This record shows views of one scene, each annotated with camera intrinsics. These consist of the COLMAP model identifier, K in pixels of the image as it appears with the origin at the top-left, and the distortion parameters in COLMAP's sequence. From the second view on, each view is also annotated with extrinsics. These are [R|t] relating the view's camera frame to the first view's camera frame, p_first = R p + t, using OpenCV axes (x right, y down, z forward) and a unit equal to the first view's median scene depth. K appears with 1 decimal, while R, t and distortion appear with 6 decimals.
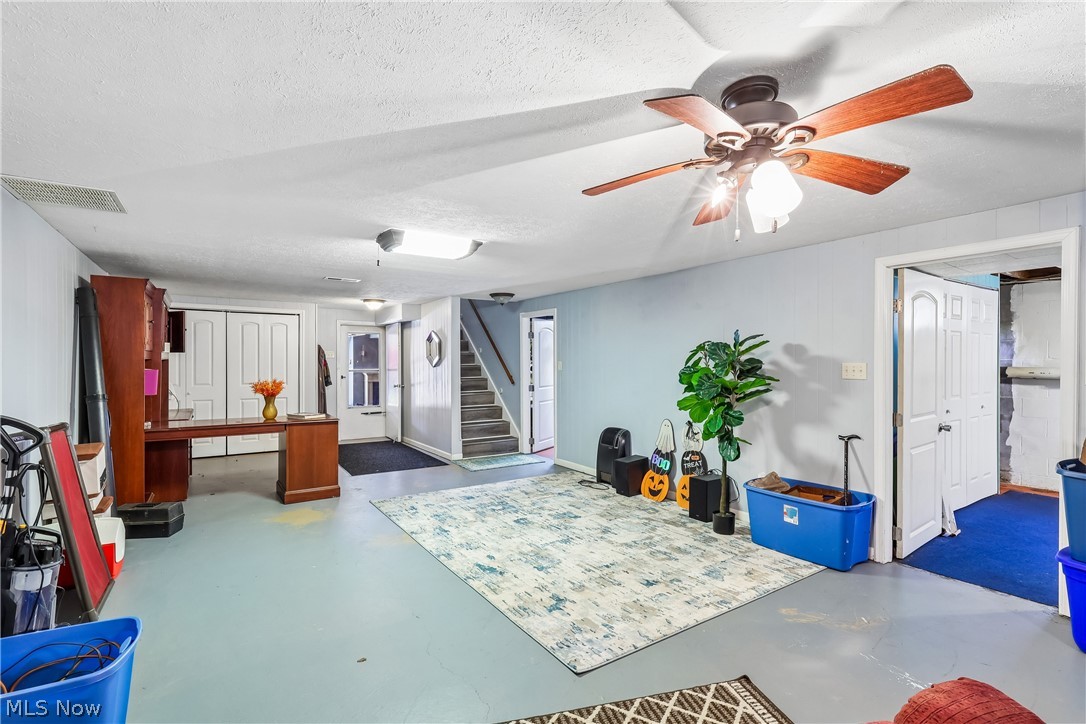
lens RADIAL K [[508.3, 0, 537.9], [0, 508.3, 361.5], [0, 0, 1]] dist [-0.000768, 0.000133]
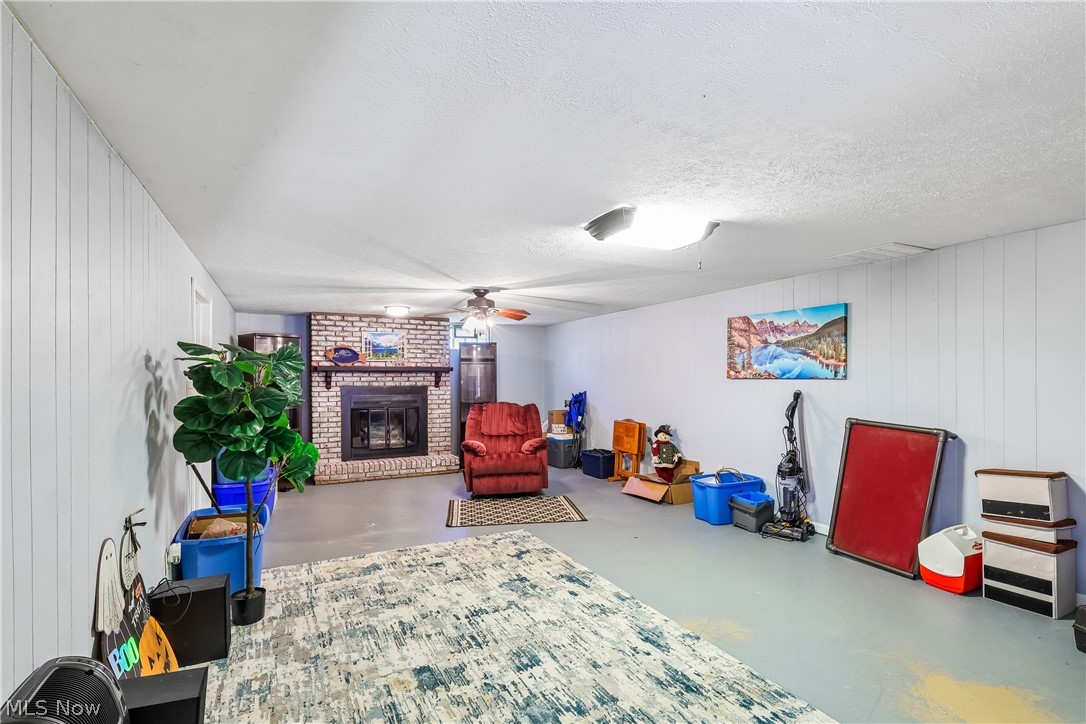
lens RADIAL K [[508.3, 0, 537.9], [0, 508.3, 361.5], [0, 0, 1]] dist [-0.000768, 0.000133]
pose [[-0.993354, 0.005170, 0.114980, -0.111375], [0.001853, 0.999579, -0.028939, -0.002584], [-0.115081, -0.028534, -0.992946, 1.567516]]
